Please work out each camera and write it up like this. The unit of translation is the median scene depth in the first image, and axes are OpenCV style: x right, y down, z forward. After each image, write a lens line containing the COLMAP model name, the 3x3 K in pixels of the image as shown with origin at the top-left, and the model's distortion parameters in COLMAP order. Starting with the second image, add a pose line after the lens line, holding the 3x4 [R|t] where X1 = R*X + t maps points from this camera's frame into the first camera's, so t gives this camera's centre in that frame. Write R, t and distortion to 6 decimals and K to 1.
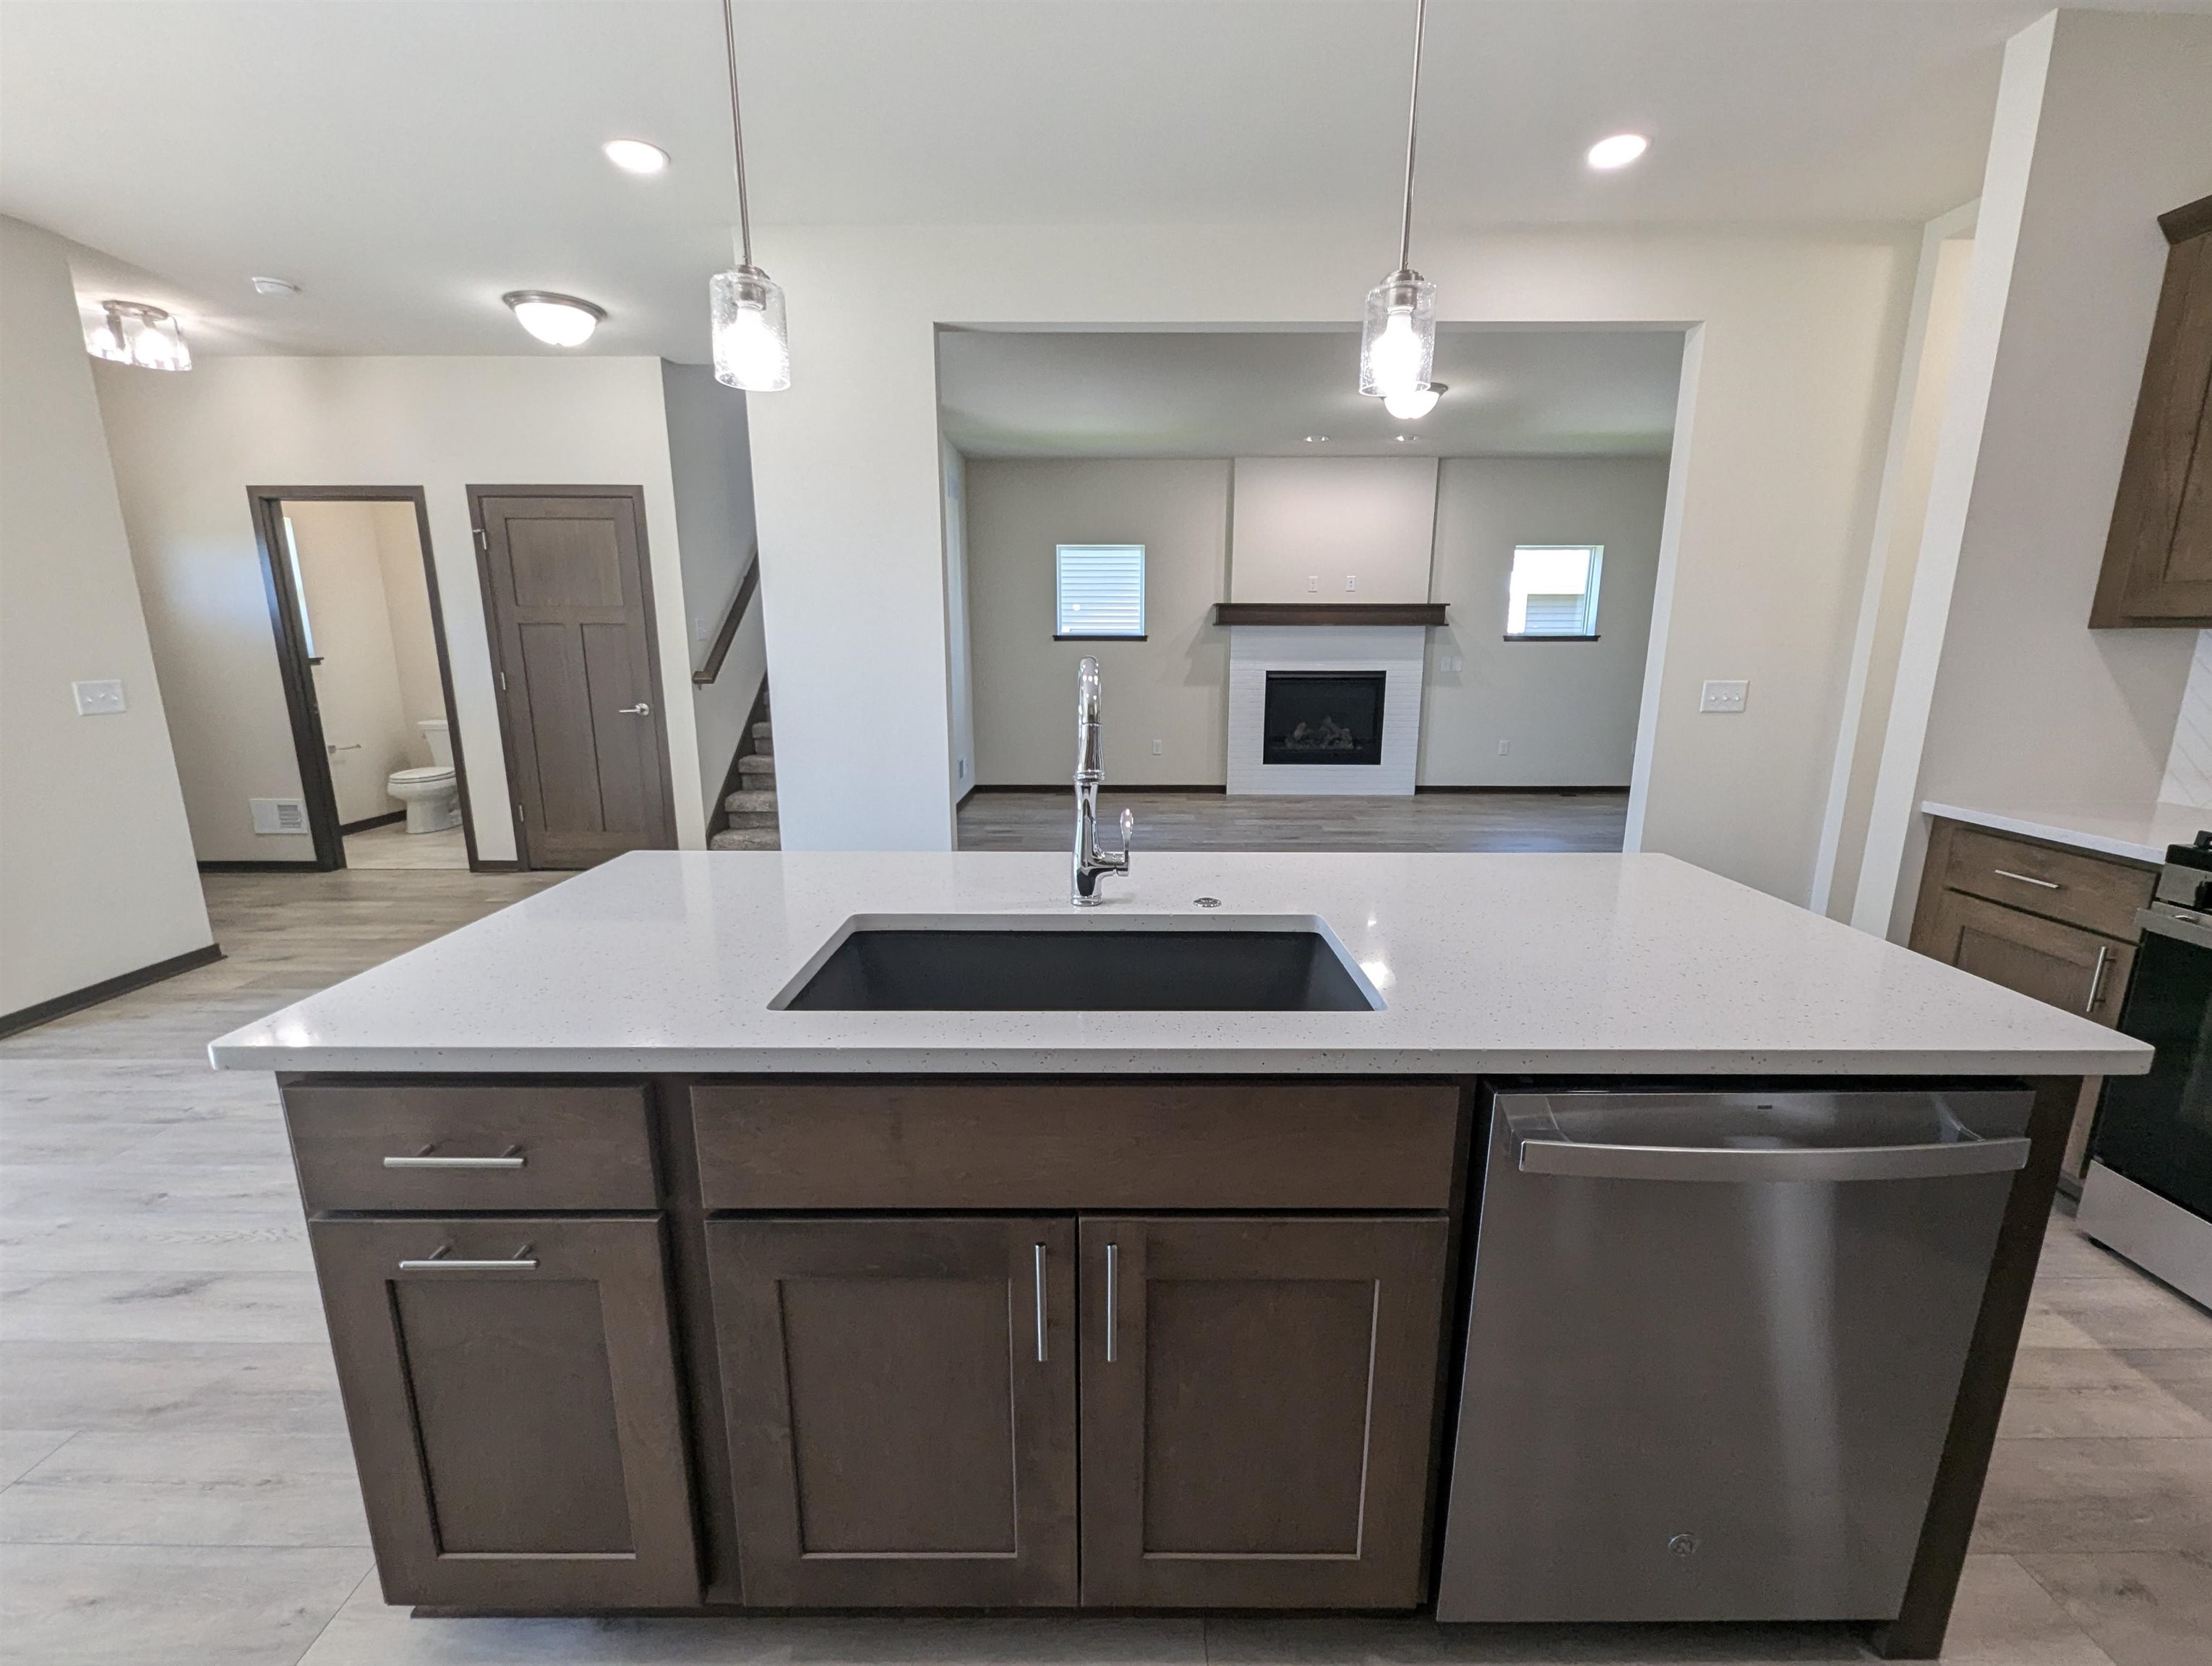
lens RADIAL K [[919.5, 0, 1128.1], [0, 919.5, 847.0], [0, 0, 1]] dist [-0.001143, -0.000854]
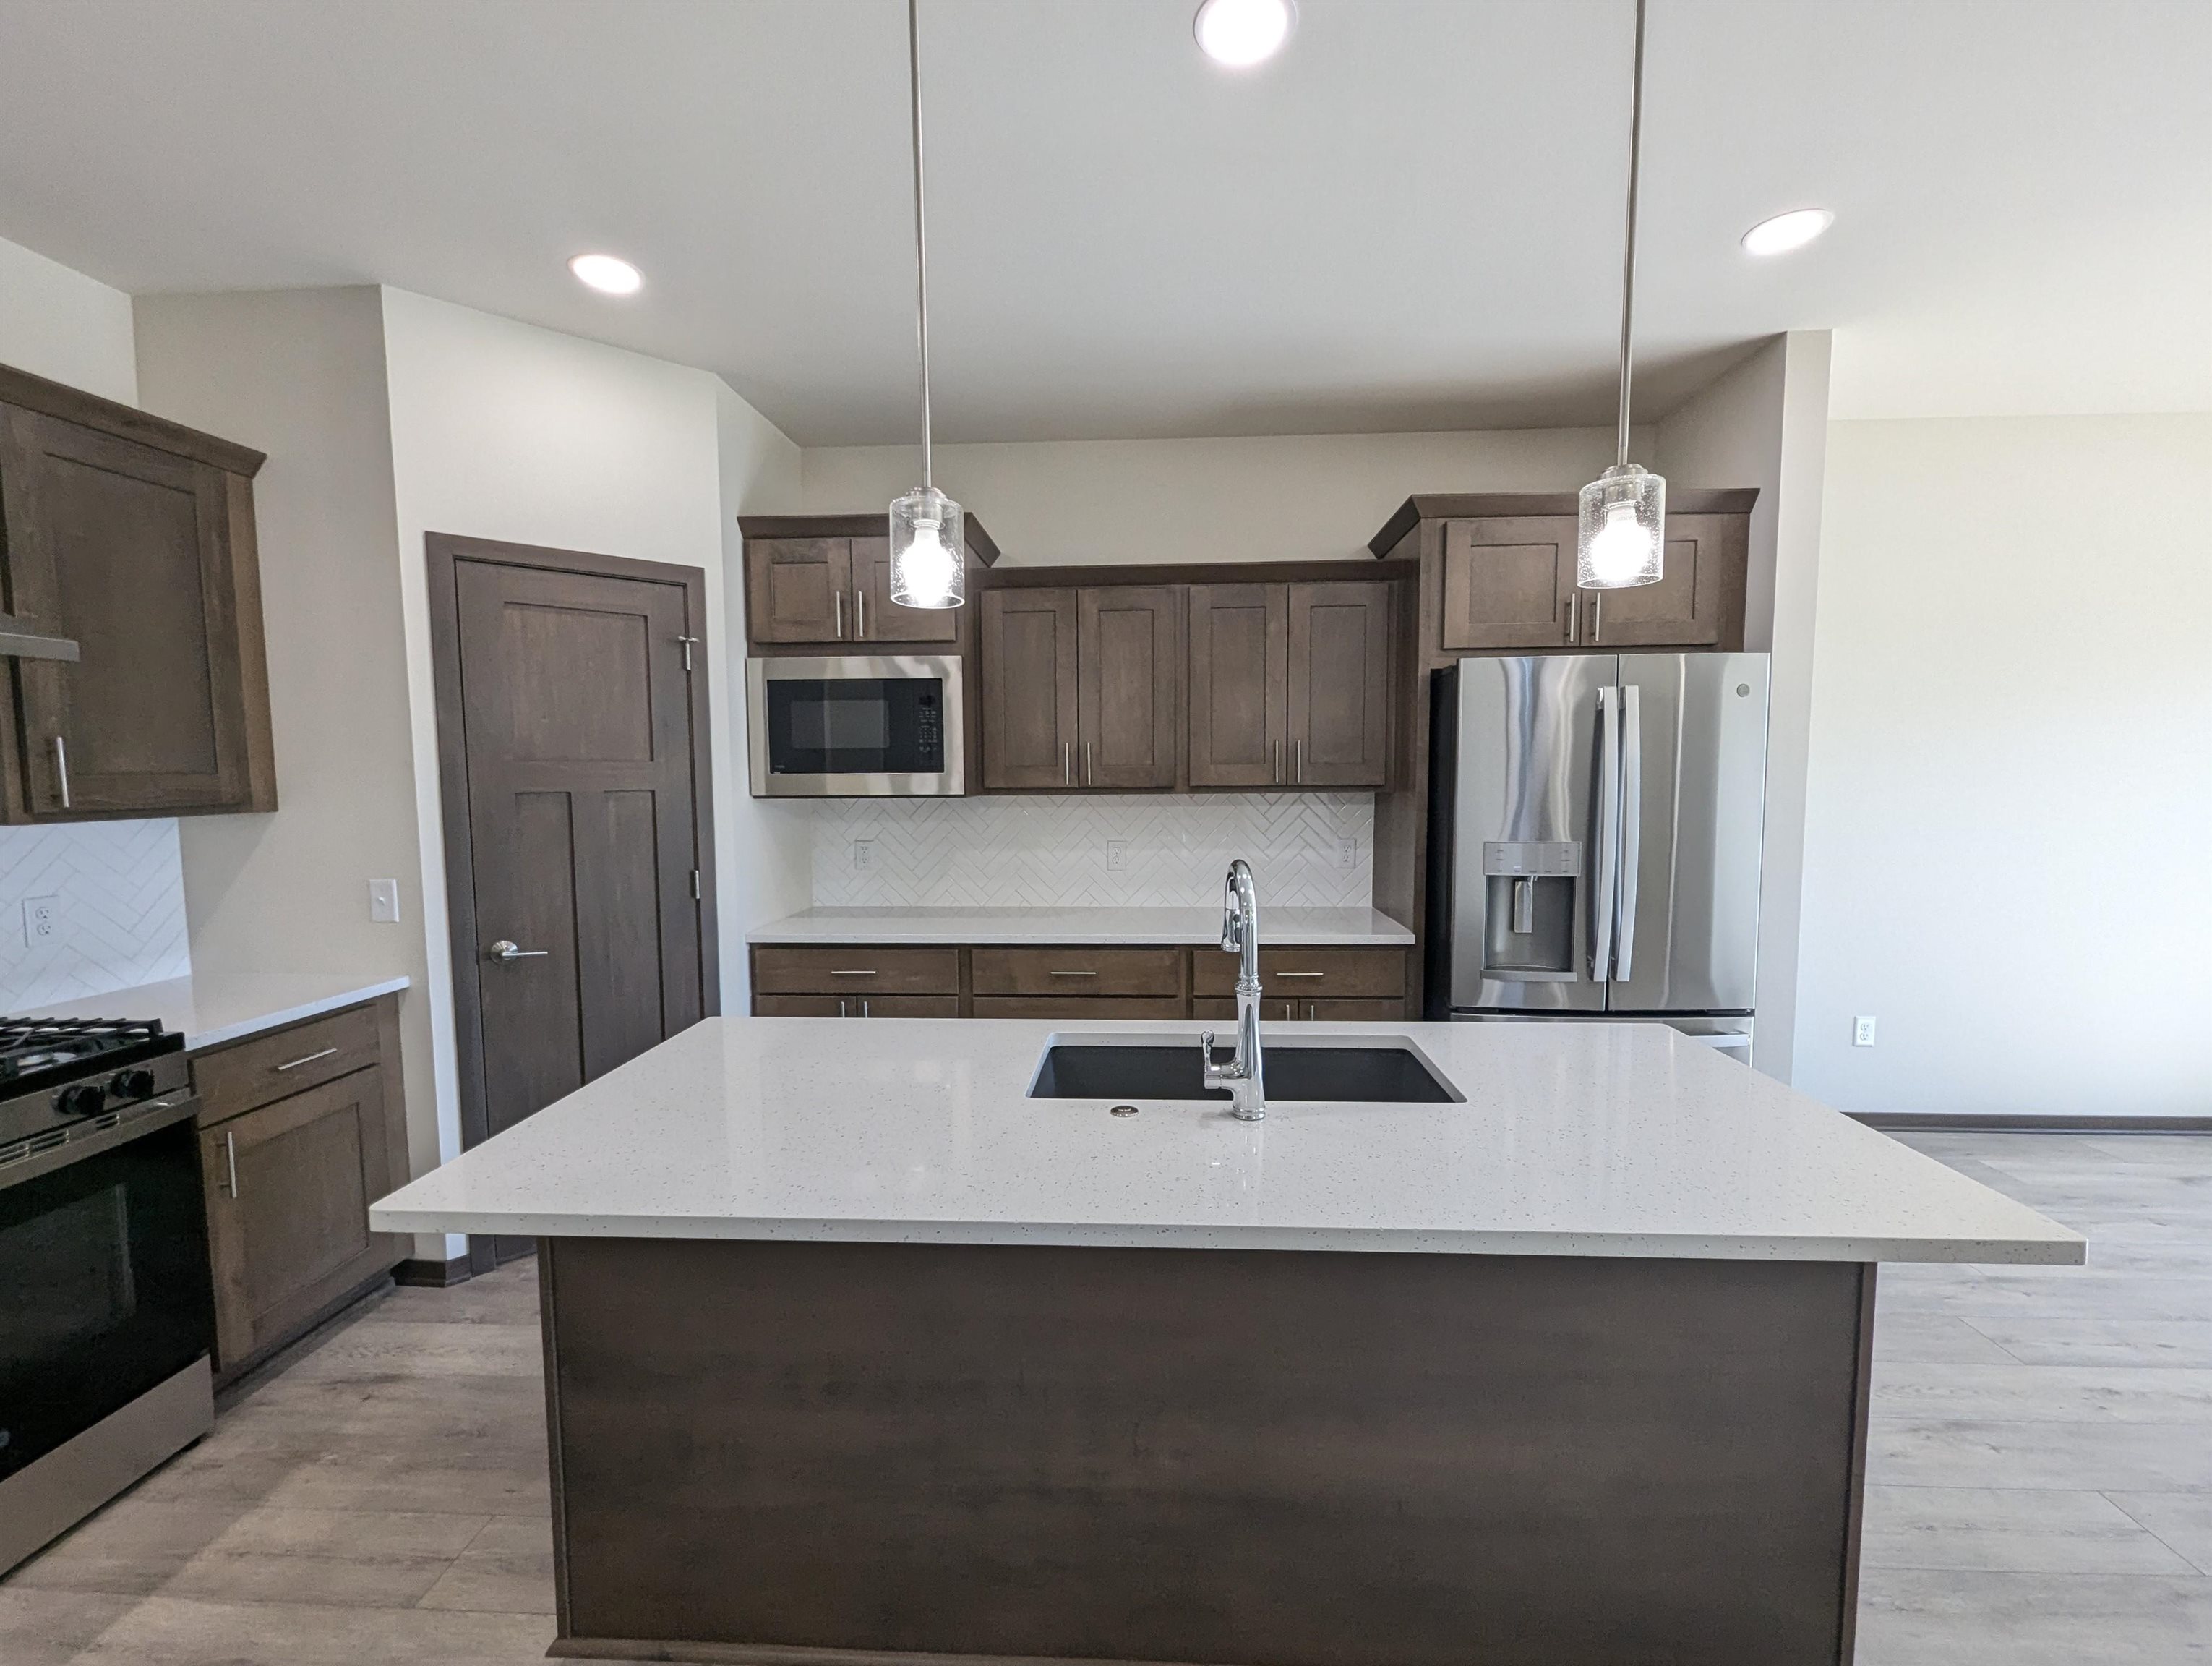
lens RADIAL K [[936.2, 0, 1111.3], [0, 936.2, 837.8], [0, 0, 1]] dist [0.001101, -0.000435]
pose [[-0.998281, 0.002584, 0.058560, 0.008385], [0.020079, 0.953661, 0.300211, -0.104606], [-0.055070, 0.300871, -0.952074, 0.374744]]
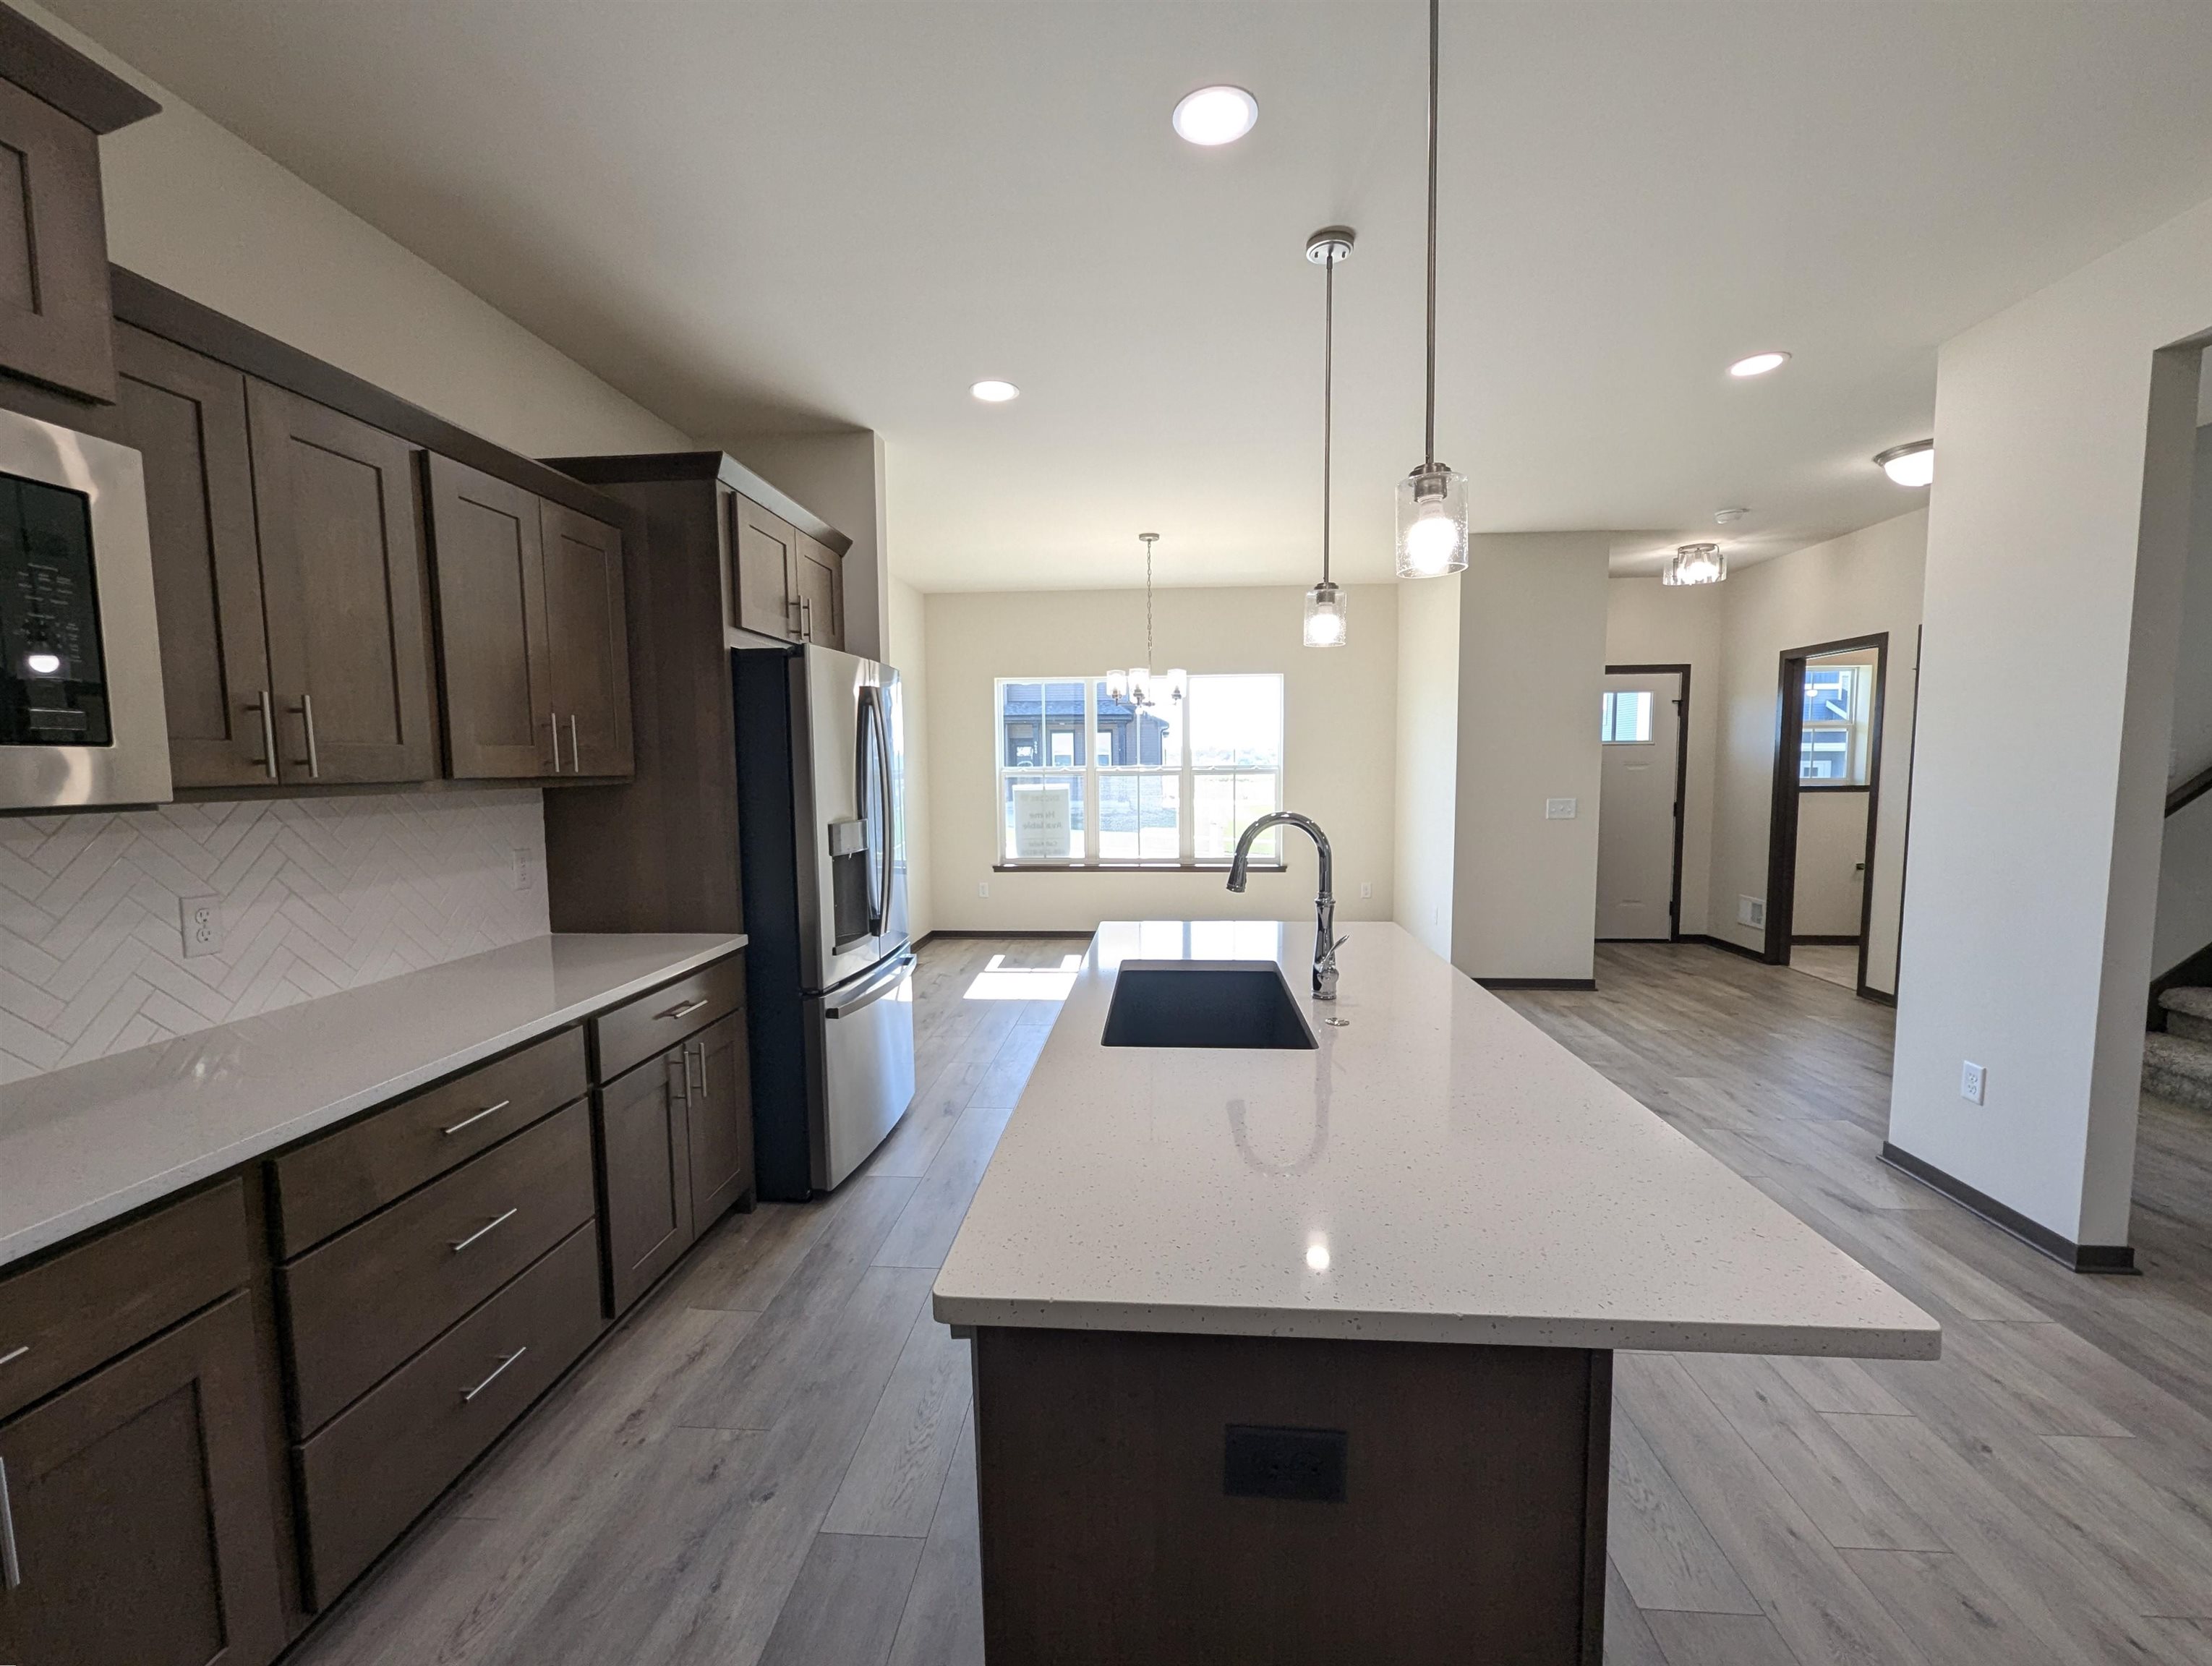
lens RADIAL K [[936.6, 0, 1105.9], [0, 936.6, 841.5], [0, 0, 1]] dist [0.000337, -0.000263]
pose [[-0.078197, 0.084409, -0.993358, 0.257164], [-0.215029, 0.971528, 0.099481, -0.043822], [0.973472, 0.221380, -0.057820, 0.145813]]
